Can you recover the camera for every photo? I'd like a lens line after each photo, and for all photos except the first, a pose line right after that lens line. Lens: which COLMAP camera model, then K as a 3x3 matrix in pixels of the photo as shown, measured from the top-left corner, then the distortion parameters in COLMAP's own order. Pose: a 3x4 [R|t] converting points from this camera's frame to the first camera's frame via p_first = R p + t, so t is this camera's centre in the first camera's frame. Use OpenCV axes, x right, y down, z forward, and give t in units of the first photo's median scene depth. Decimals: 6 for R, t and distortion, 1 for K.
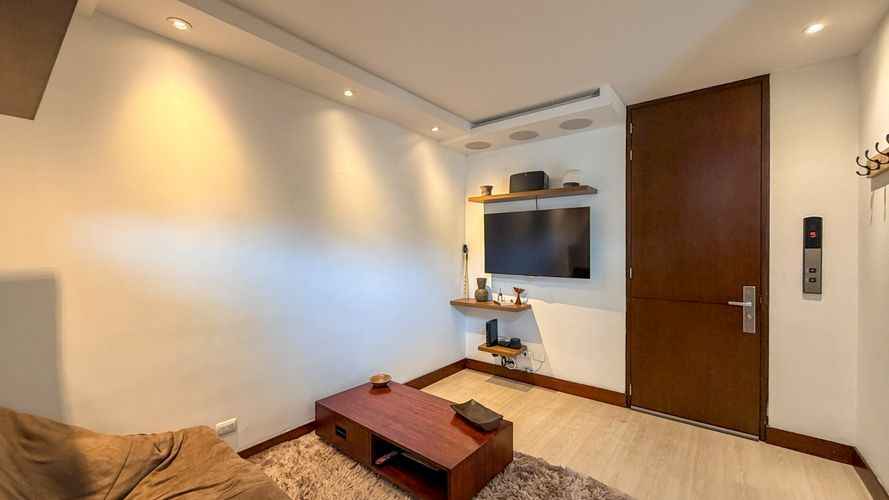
lens RADIAL K [[355.2, 0, 442.7], [0, 355.2, 247.8], [0, 0, 1]] dist [0.001381, -0.000044]
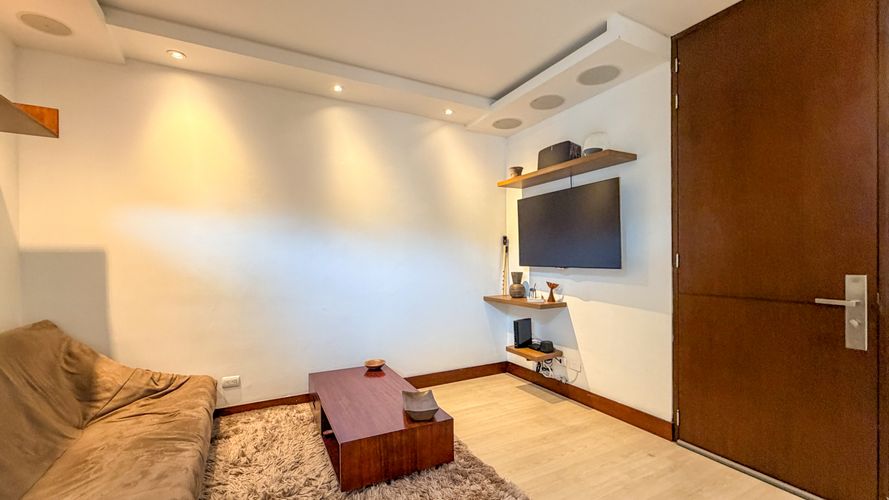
lens RADIAL K [[366.2, 0, 444.2], [0, 366.2, 258.7], [0, 0, 1]] dist [0.001274, 0.000150]
pose [[0.916235, -0.006062, -0.400596, 0.346292], [0.006225, 0.999980, -0.000893, 0.057761], [0.400594, -0.001676, 0.916254, 0.093470]]
